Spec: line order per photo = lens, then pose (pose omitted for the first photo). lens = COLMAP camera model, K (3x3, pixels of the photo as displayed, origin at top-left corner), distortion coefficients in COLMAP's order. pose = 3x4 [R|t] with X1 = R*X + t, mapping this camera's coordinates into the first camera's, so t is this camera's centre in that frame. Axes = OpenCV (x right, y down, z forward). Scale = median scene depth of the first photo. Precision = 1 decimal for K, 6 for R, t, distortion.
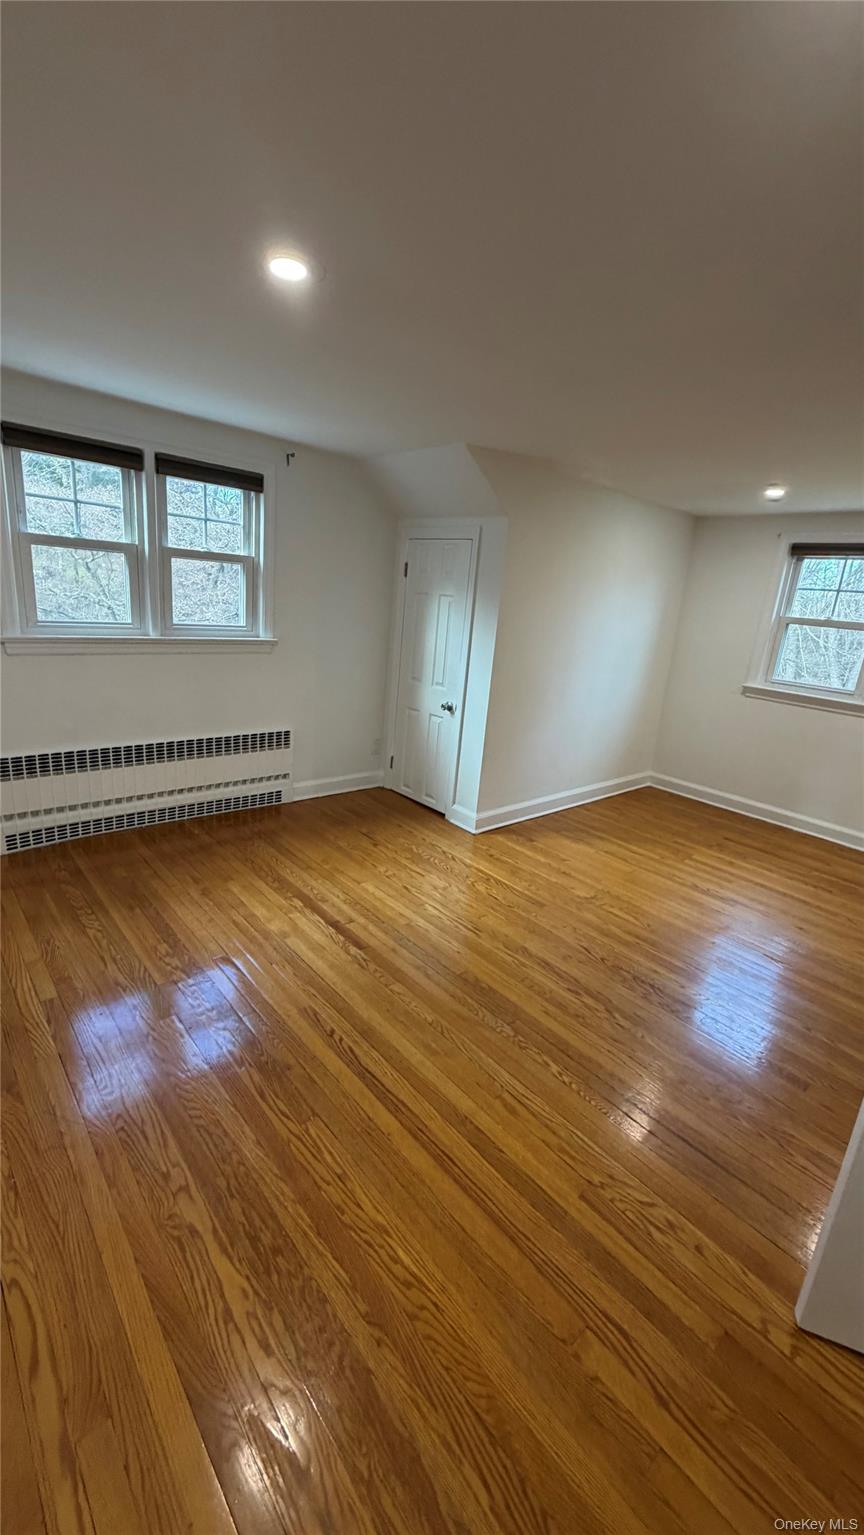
lens RADIAL K [[607.8, 0, 434.6], [0, 607.8, 759.9], [0, 0, 1]] dist [0.001468, -0.000434]
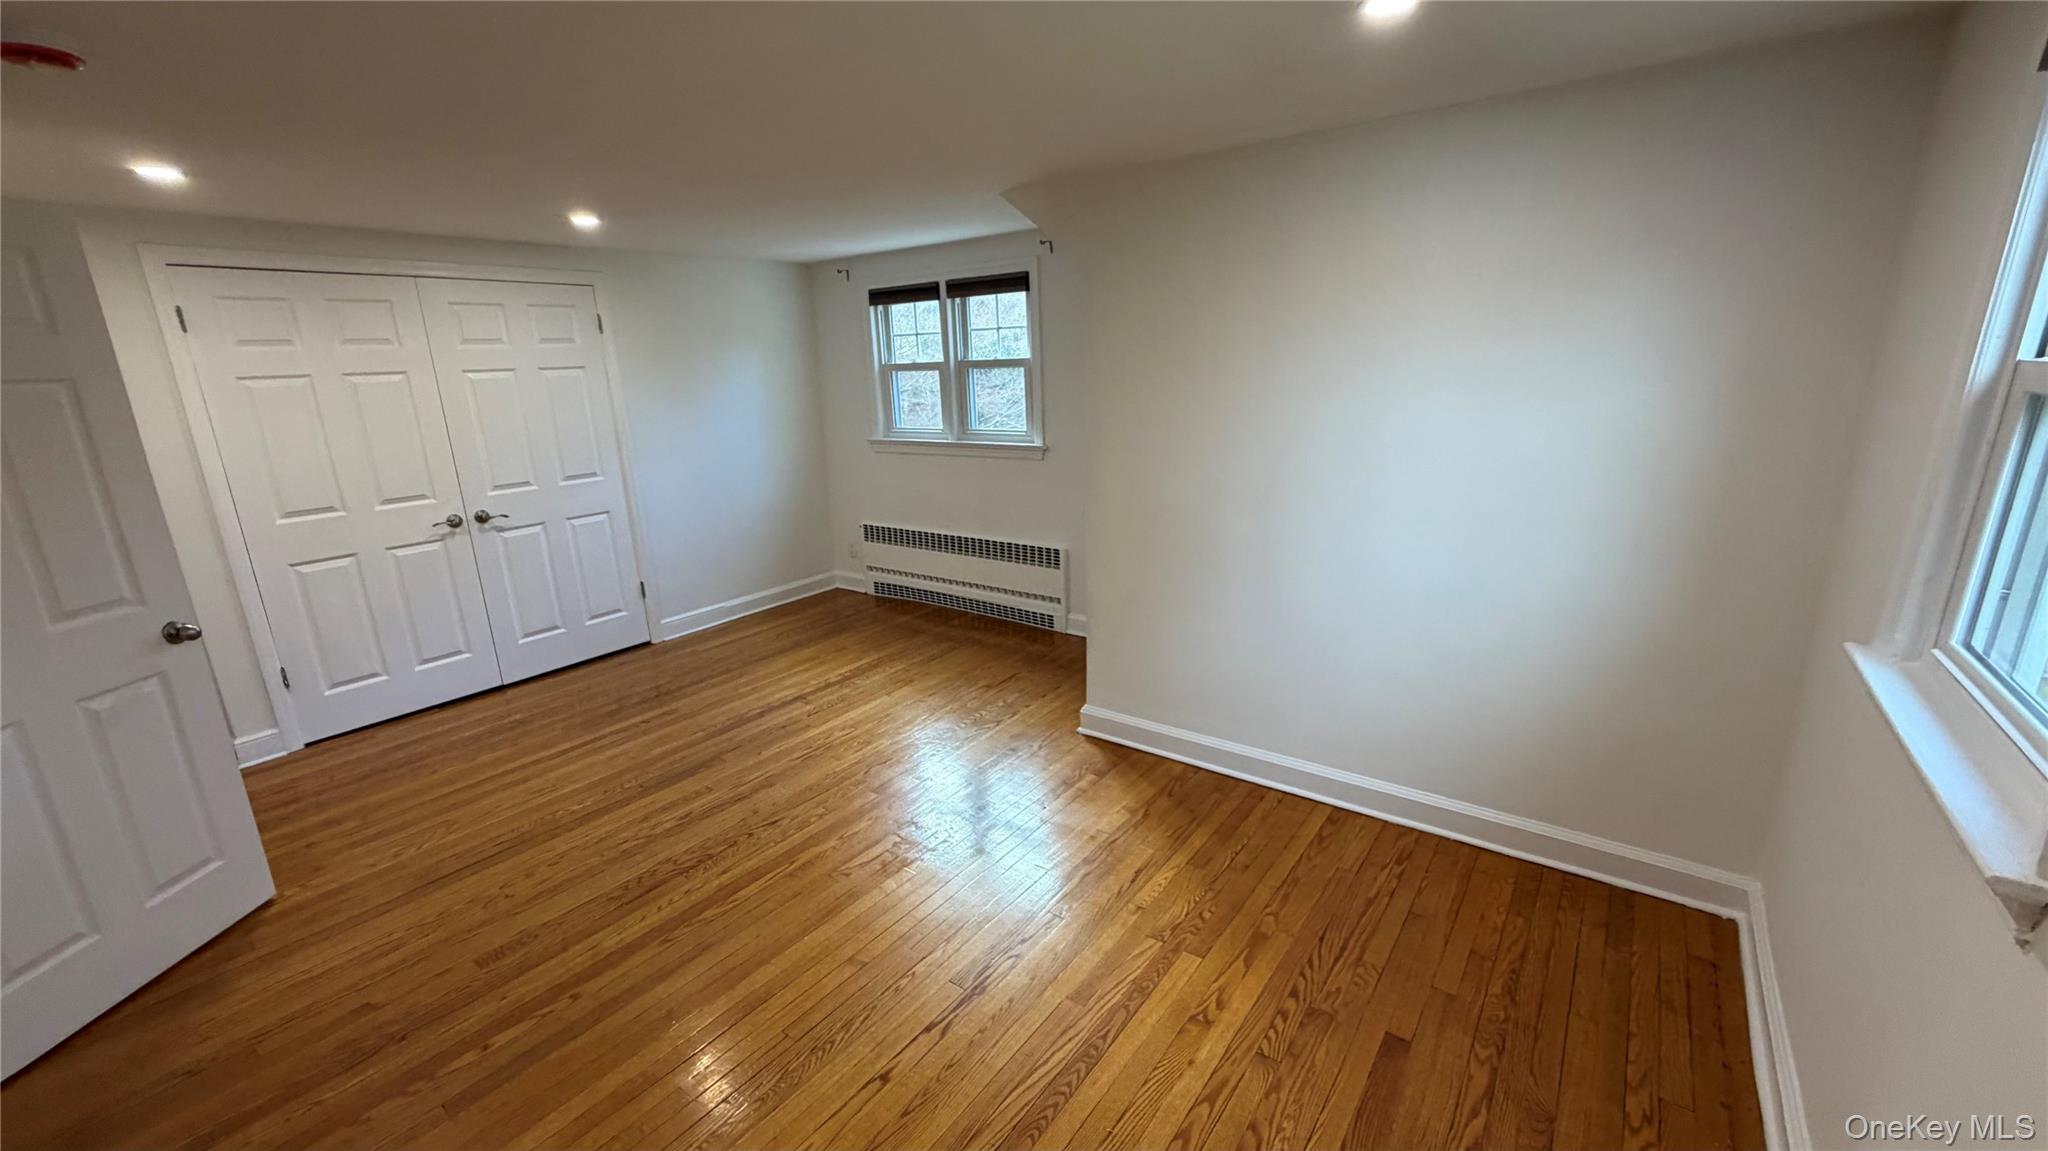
lens RADIAL K [[811.0, 0, 1014.6], [0, 811.0, 580.1], [0, 0, 1]] dist [0.001468, -0.000434]
pose [[0.192134, 0.168403, -0.966812, 0.994386], [-0.209015, 0.969585, 0.127349, -0.158142], [0.958852, 0.177610, 0.221489, 0.774473]]
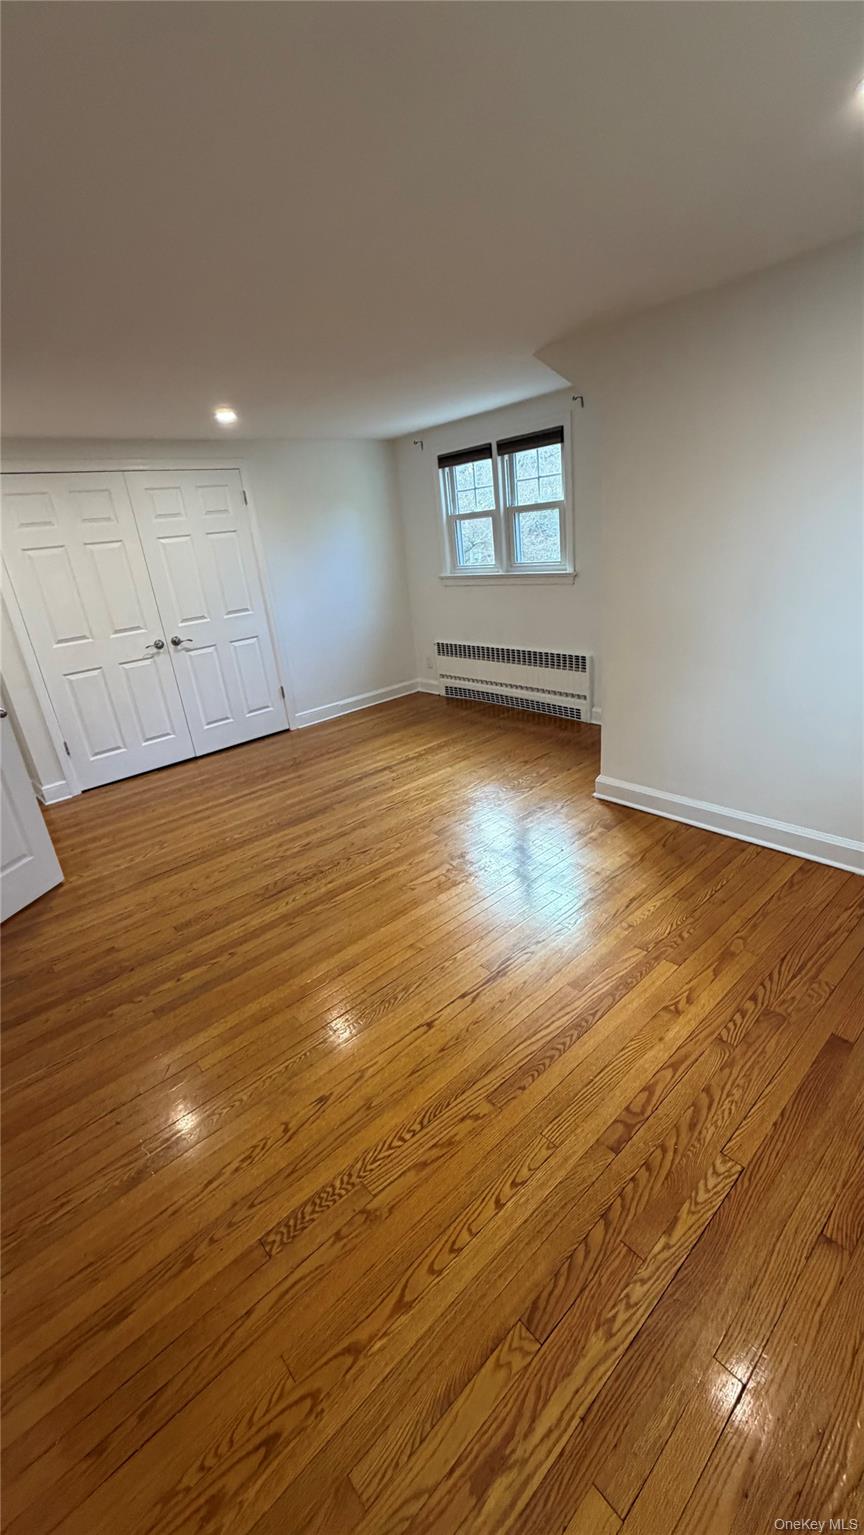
lens RADIAL K [[607.8, 0, 432.1], [0, 607.8, 762.1], [0, 0, 1]] dist [0.001468, -0.000434]
pose [[-0.015762, 0.278235, -0.960384, 0.989389], [-0.167534, 0.946189, 0.276872, -0.141072], [0.985740, 0.165261, 0.031700, 0.812504]]
